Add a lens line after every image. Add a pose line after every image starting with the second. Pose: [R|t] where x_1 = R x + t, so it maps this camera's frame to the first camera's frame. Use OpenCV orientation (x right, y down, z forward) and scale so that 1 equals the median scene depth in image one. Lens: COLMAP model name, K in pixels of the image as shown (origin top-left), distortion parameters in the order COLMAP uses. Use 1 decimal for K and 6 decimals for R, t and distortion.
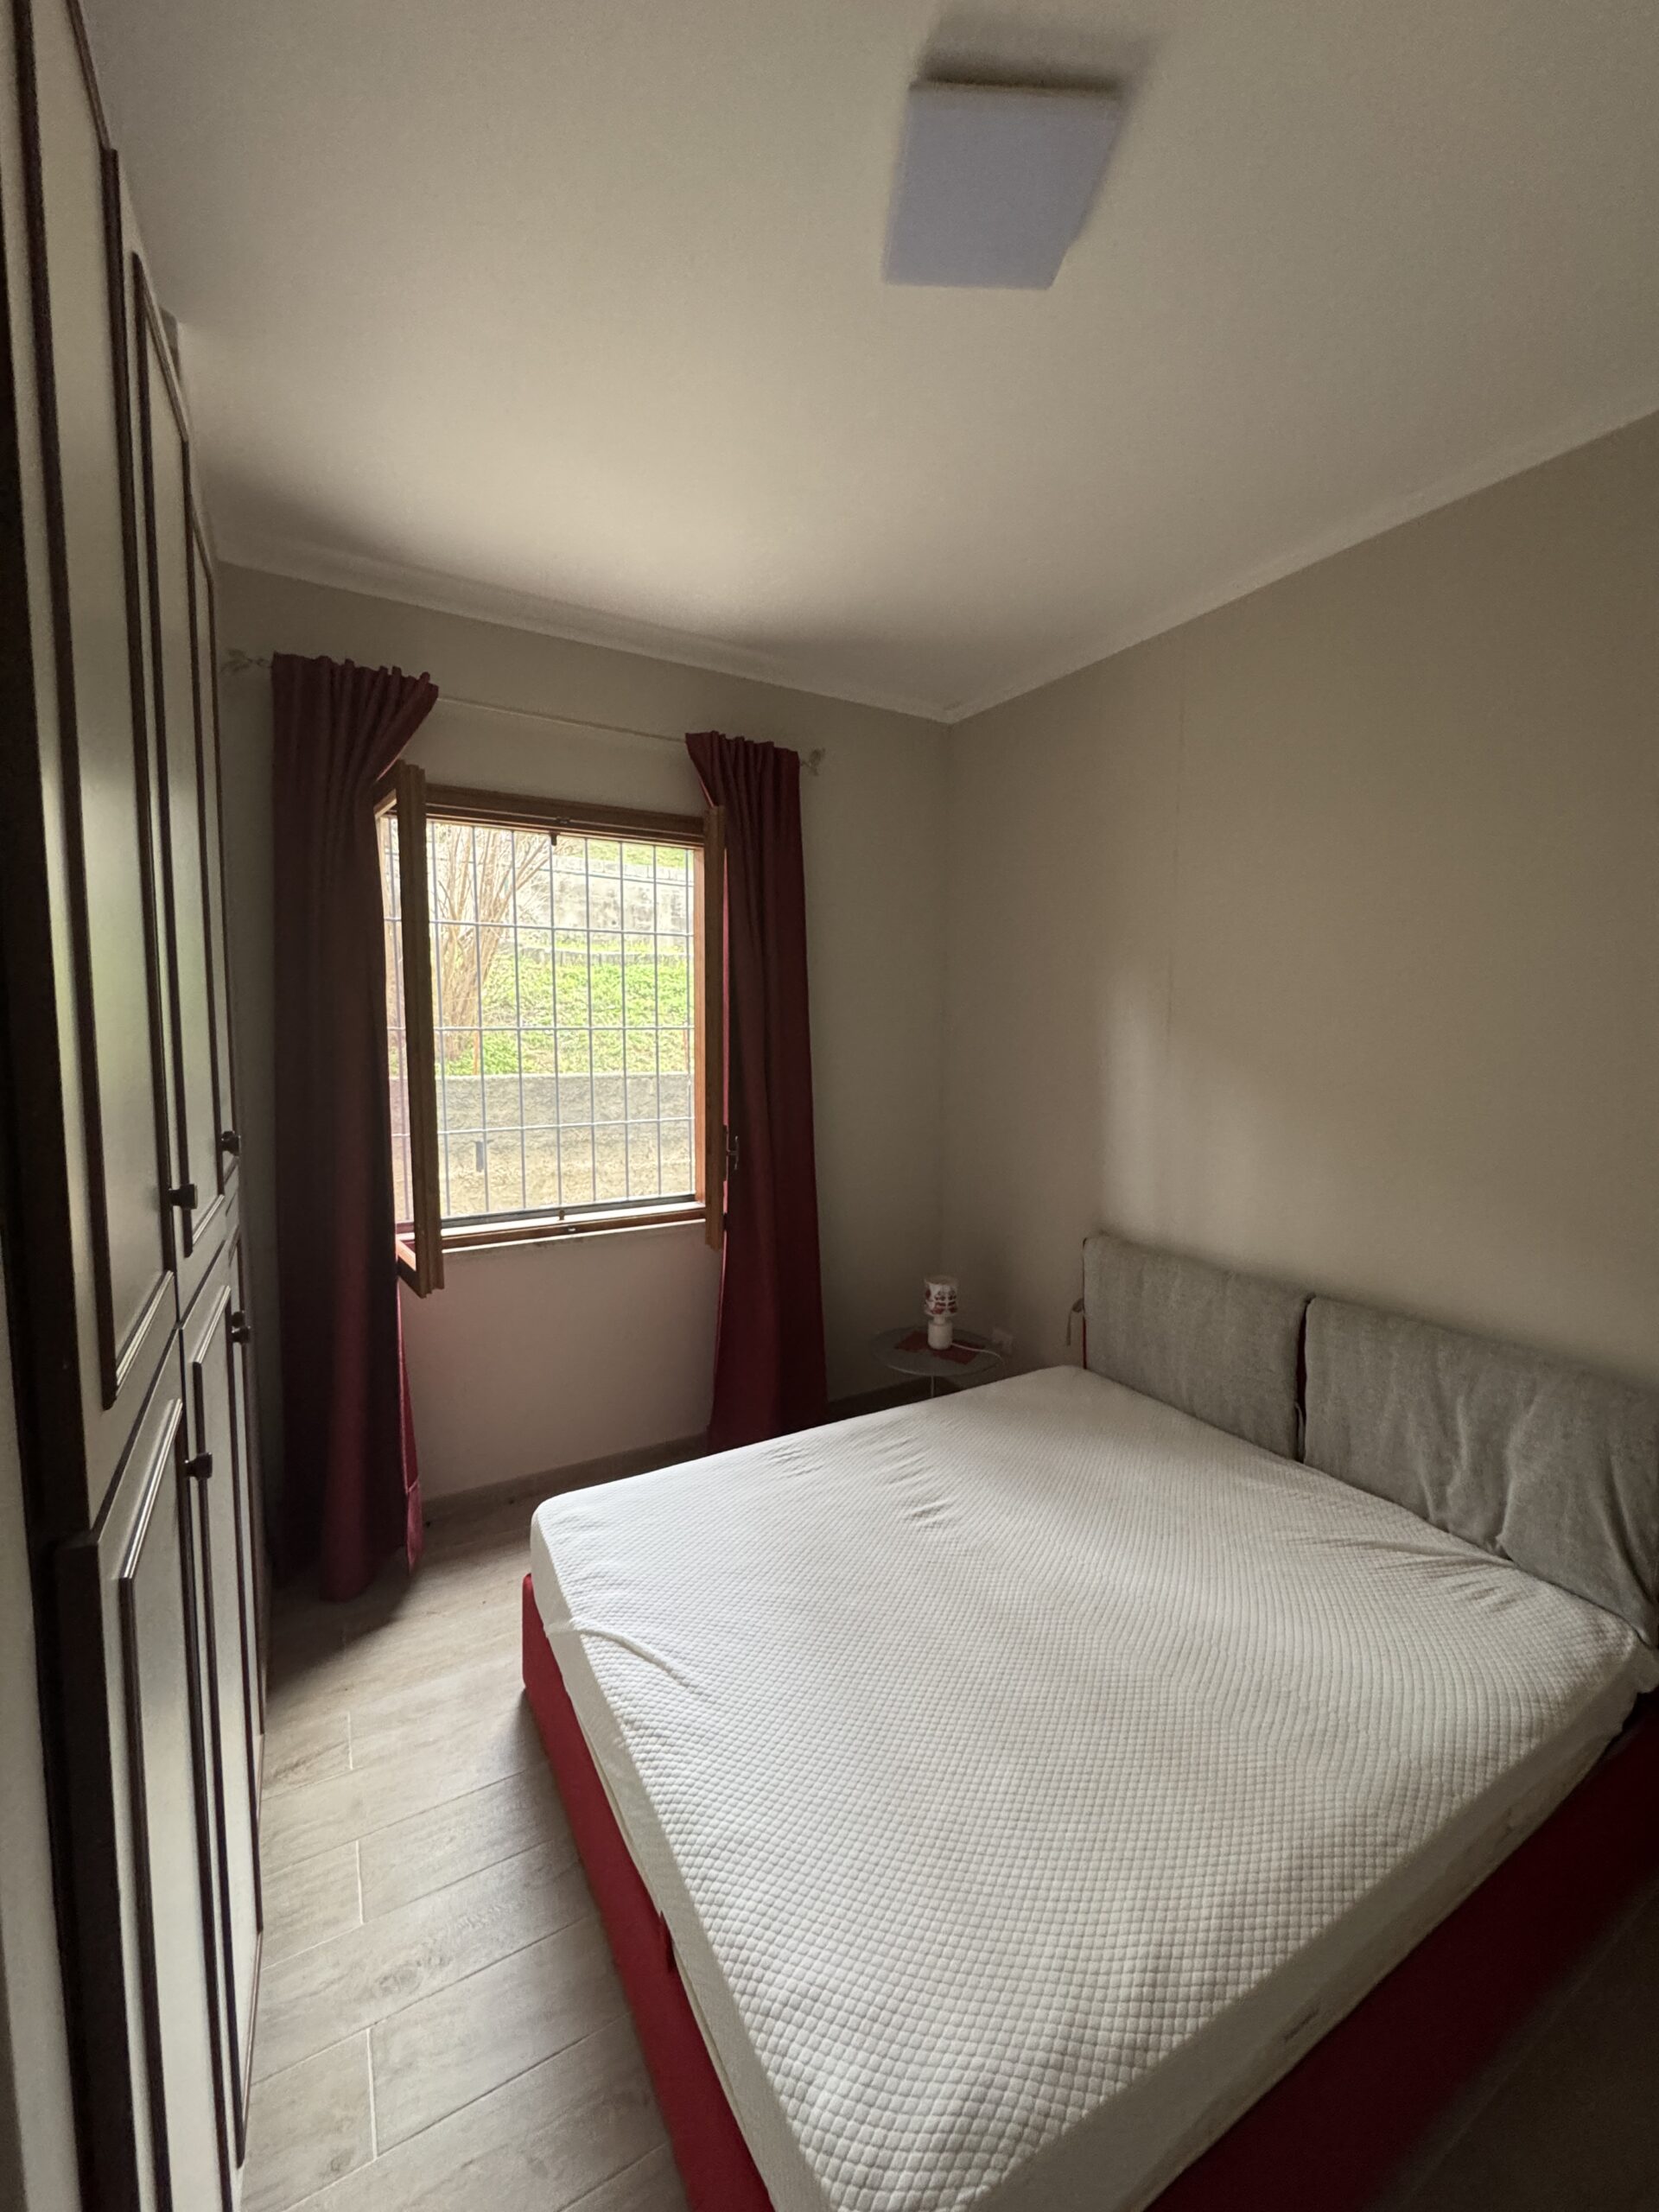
lens RADIAL K [[882.0, 0, 828.9], [0, 882.0, 1105.0], [0, 0, 1]] dist [-0.001180, -0.000209]
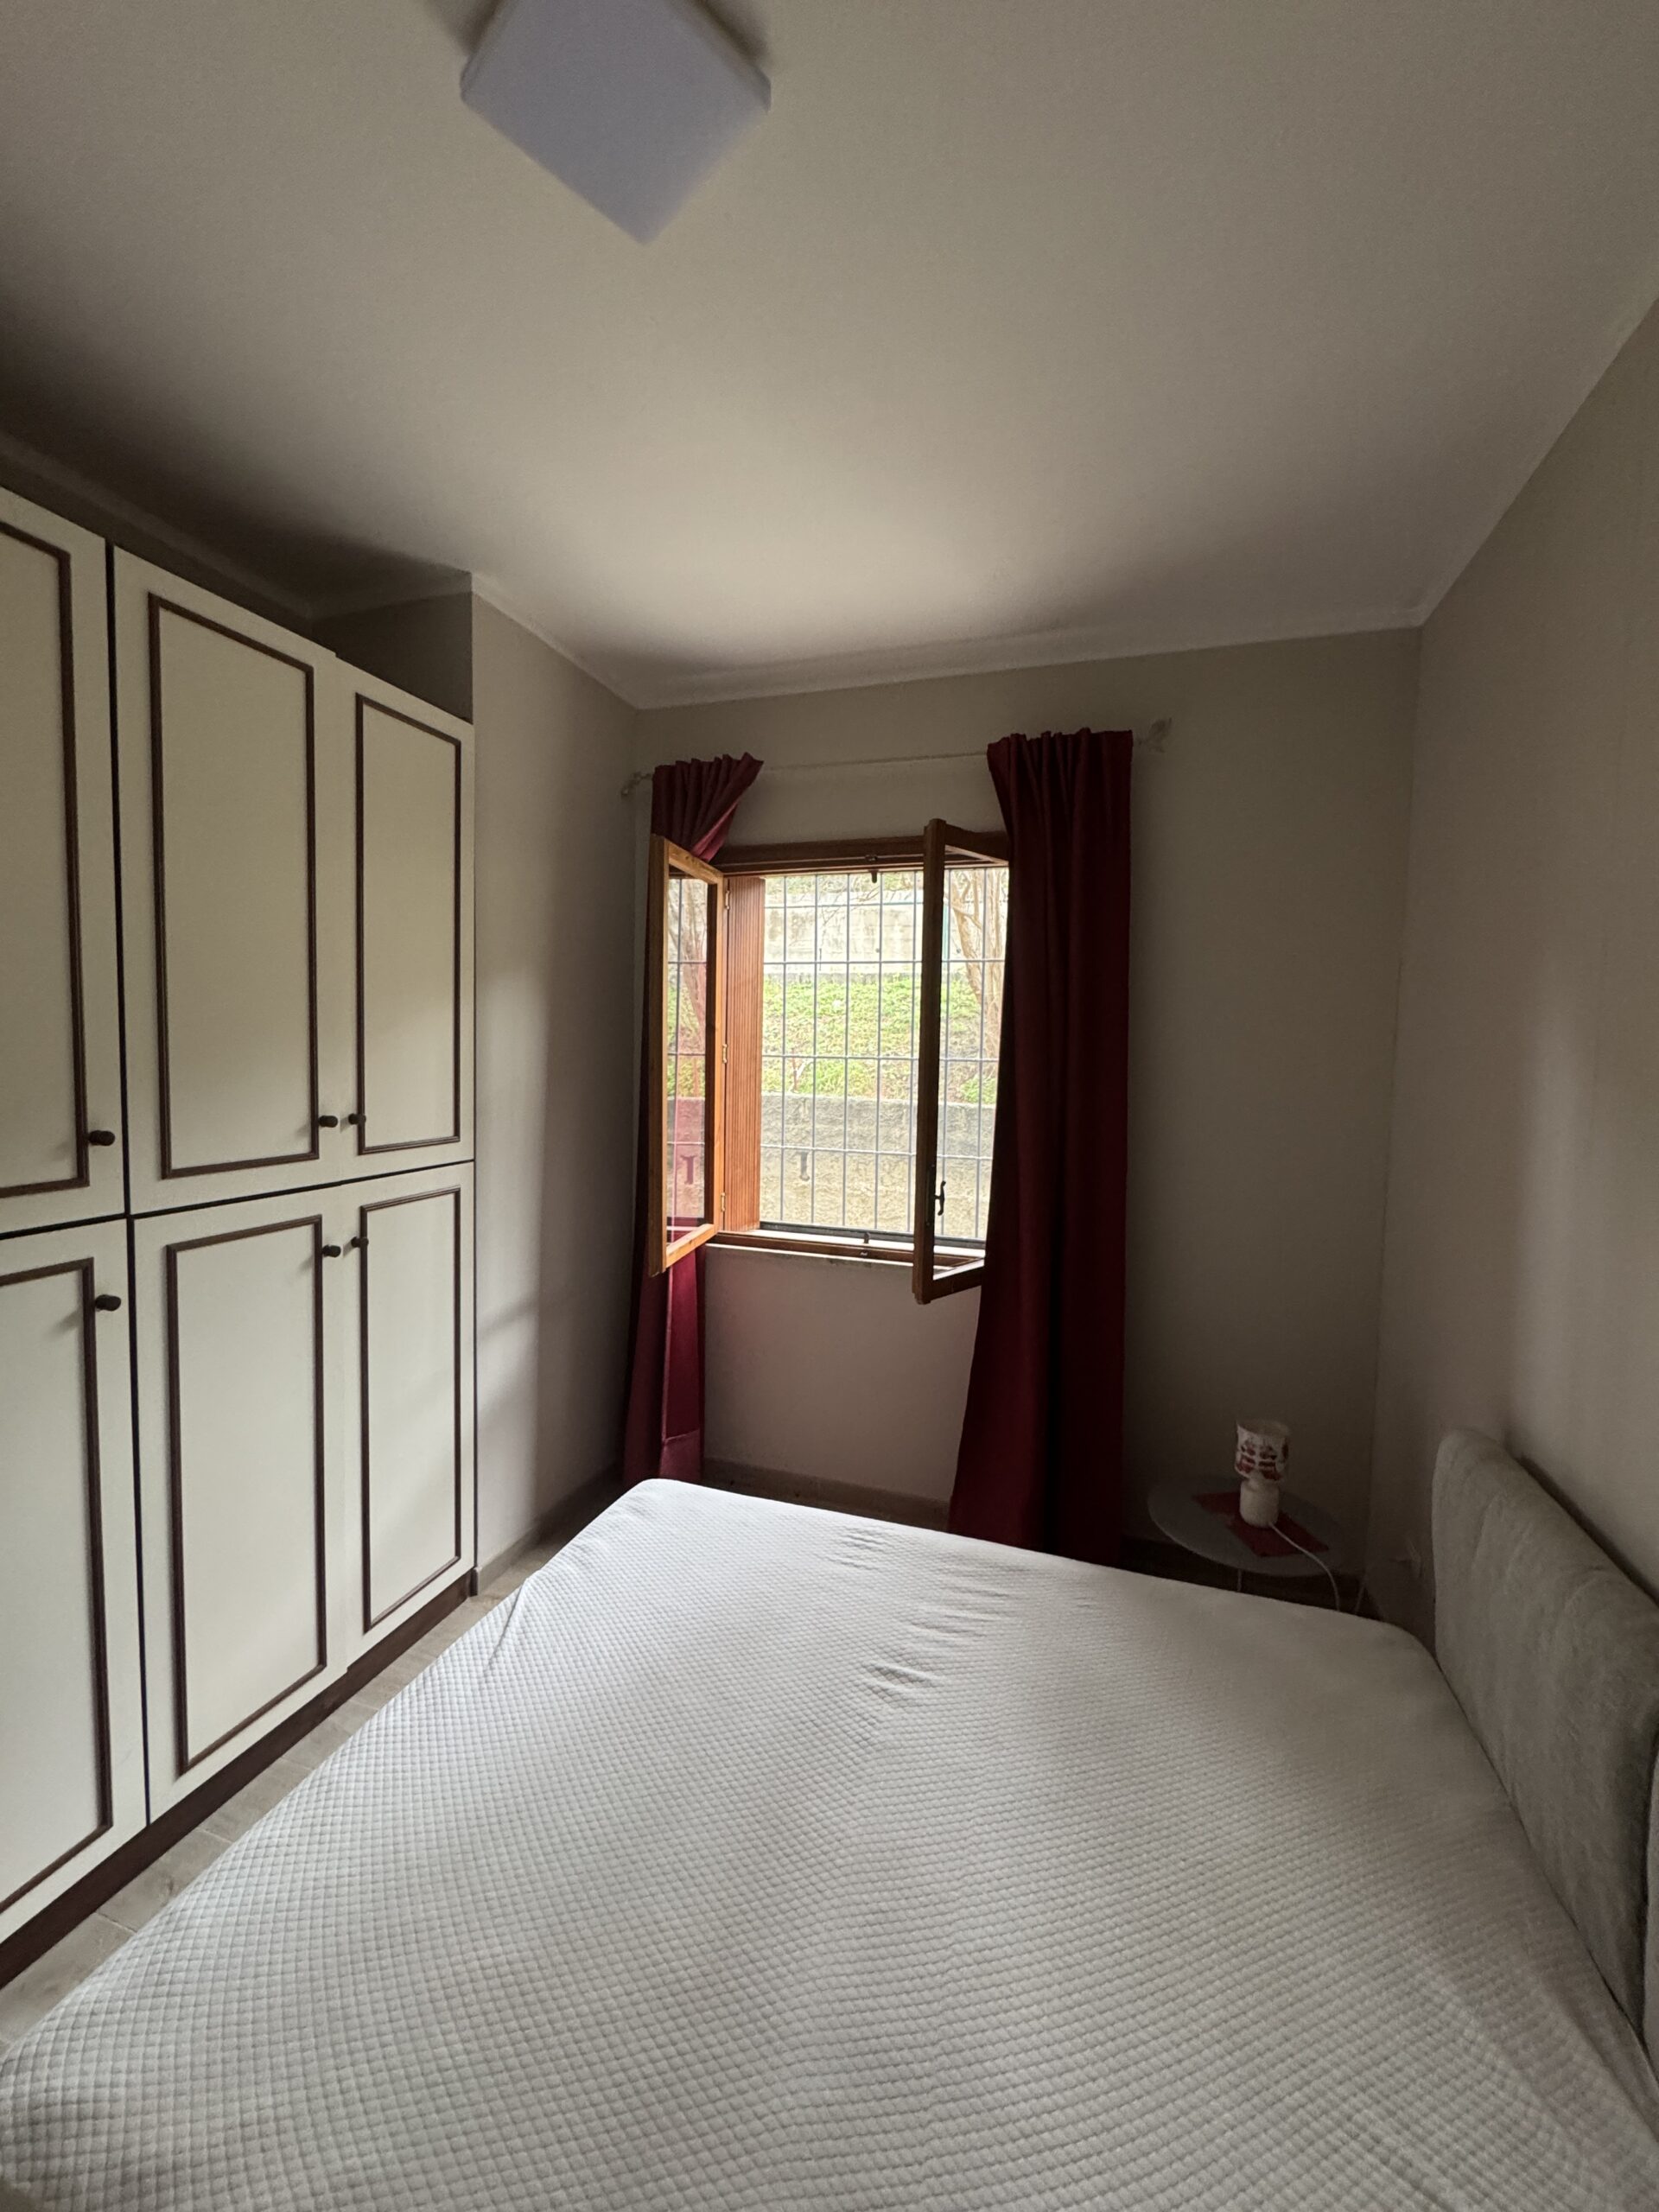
lens RADIAL K [[882.0, 0, 831.0], [0, 882.0, 1103.1], [0, 0, 1]] dist [-0.001180, -0.000209]
pose [[0.659501, 0.056624, -0.749568, 0.556193], [-0.092698, 0.995674, -0.006344, -0.028094], [0.745966, 0.073668, 0.661897, 0.356482]]
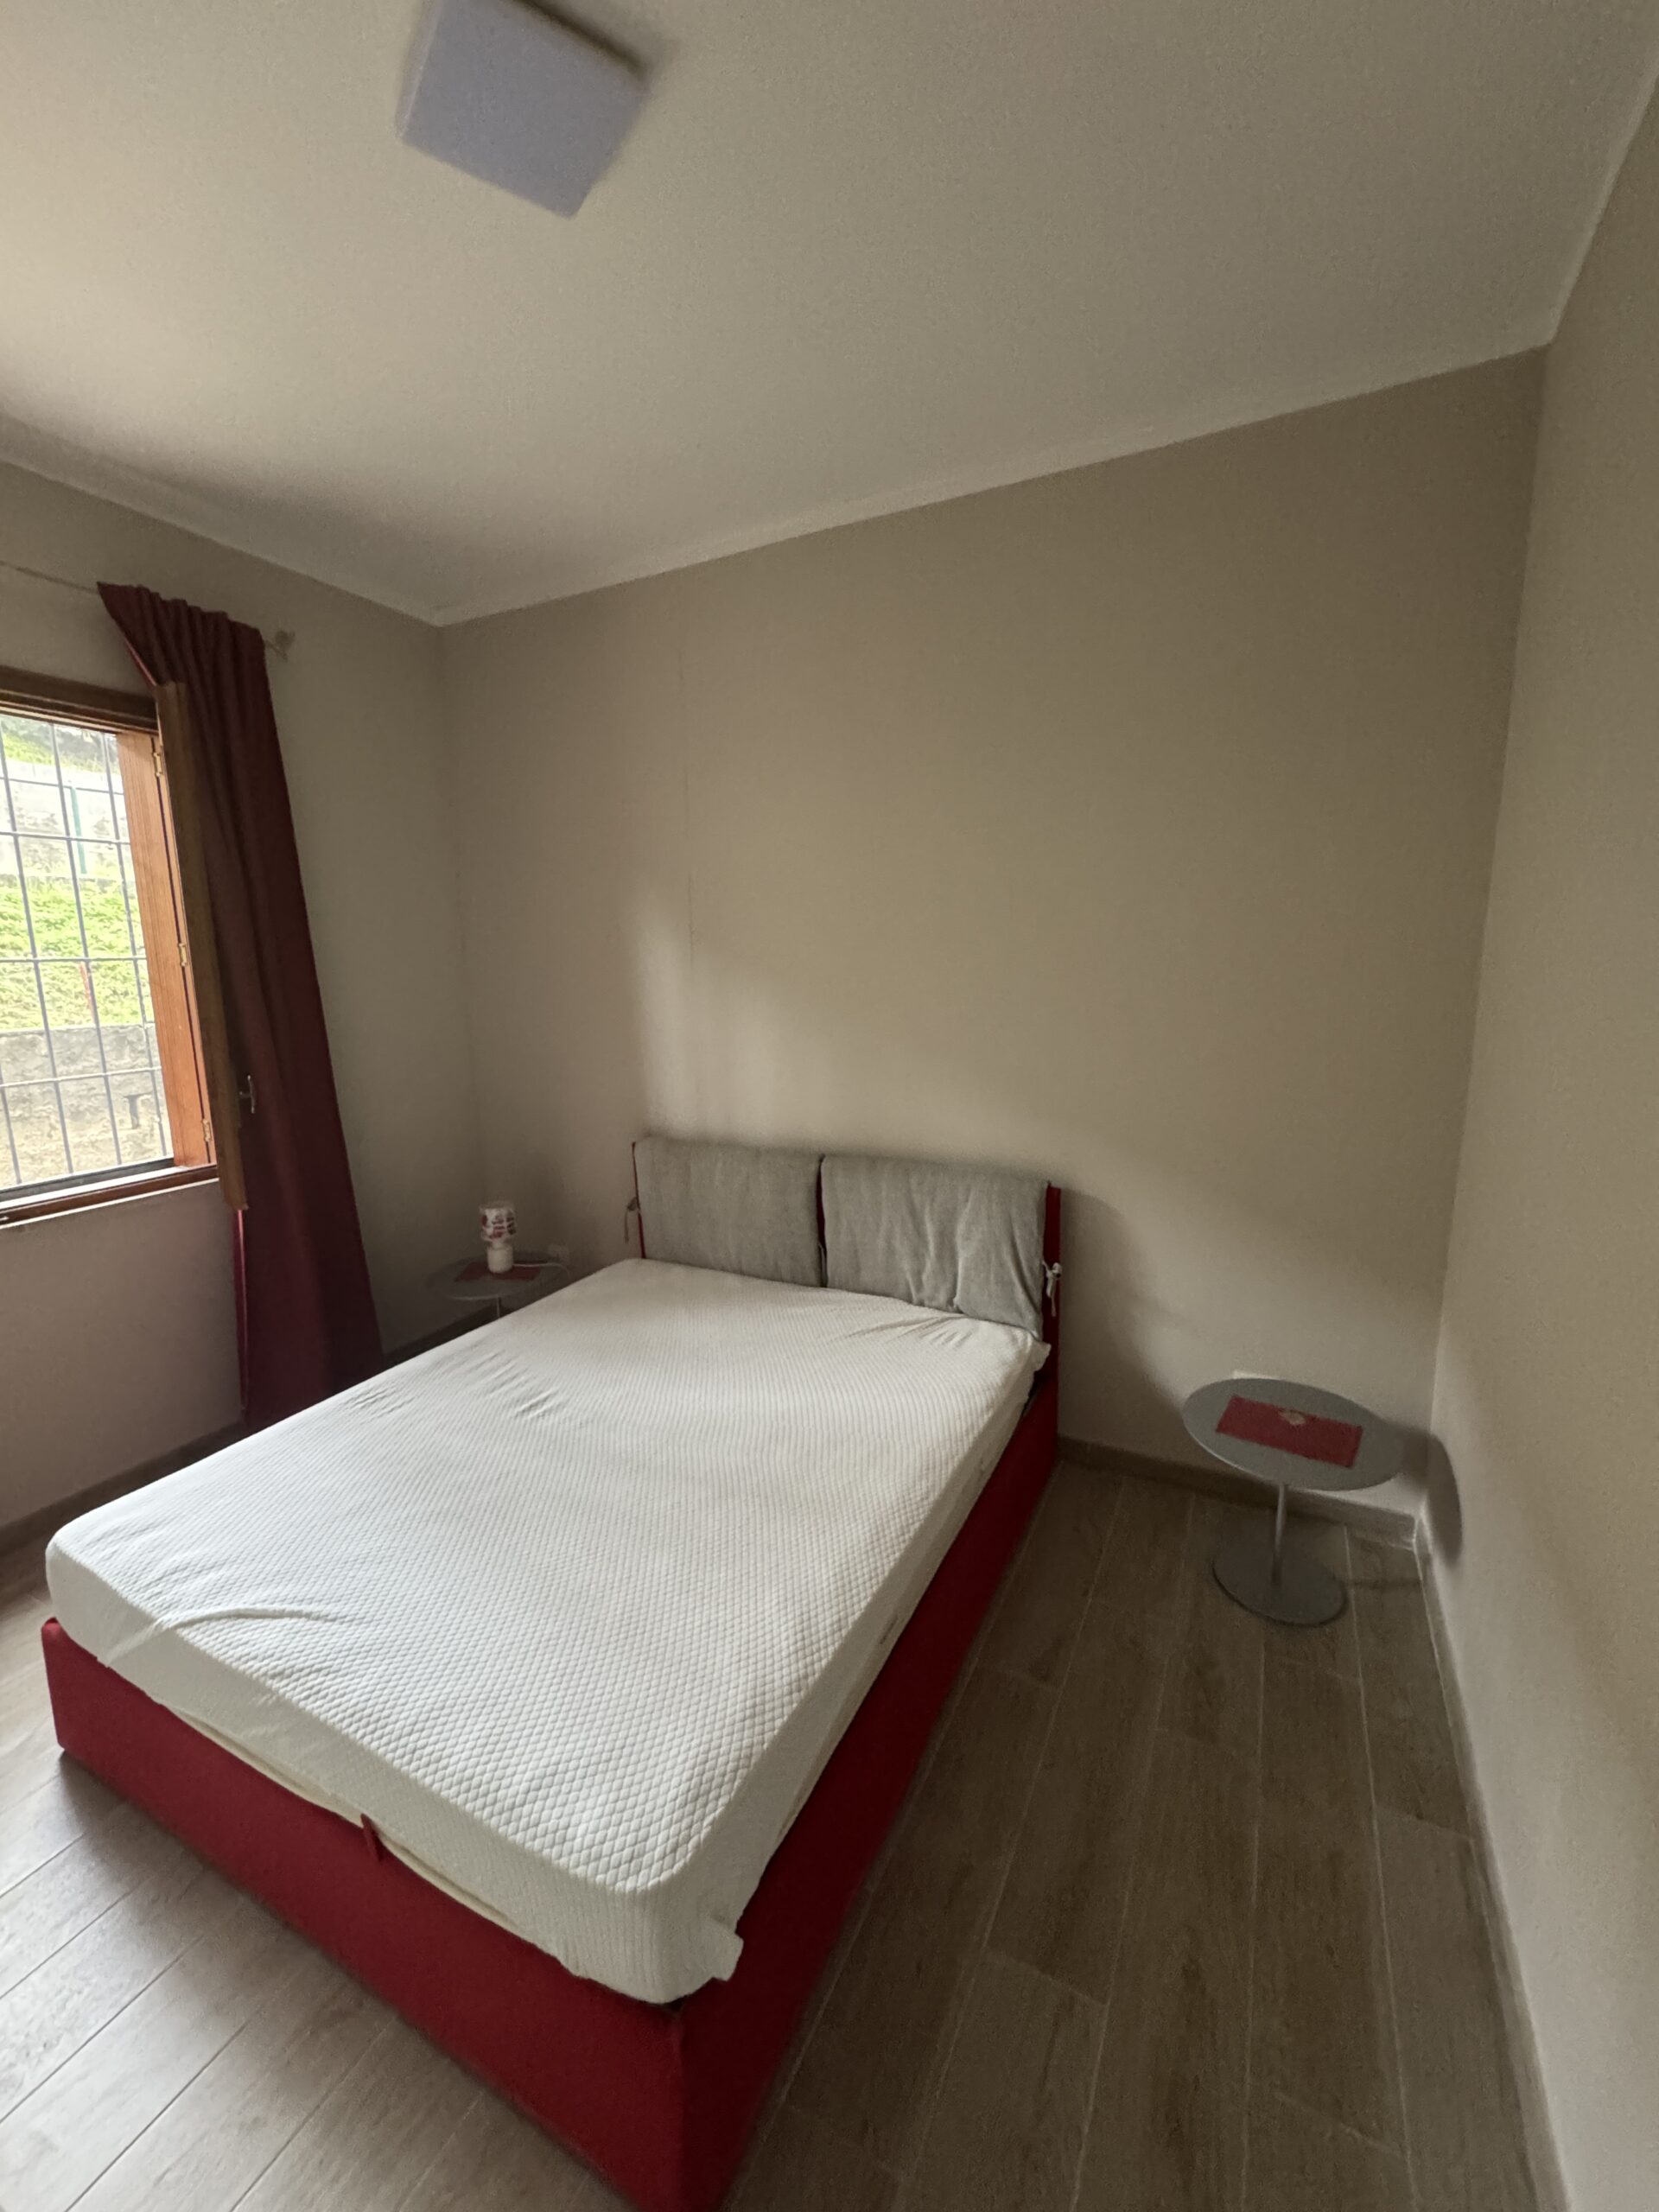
lens RADIAL K [[882.0, 0, 824.3], [0, 882.0, 1107.0], [0, 0, 1]] dist [-0.001180, -0.000209]
pose [[0.843146, -0.111129, 0.526075, -0.098790], [0.072793, 0.992993, 0.093096, 0.029863], [-0.532734, -0.040199, 0.845327, -0.055274]]
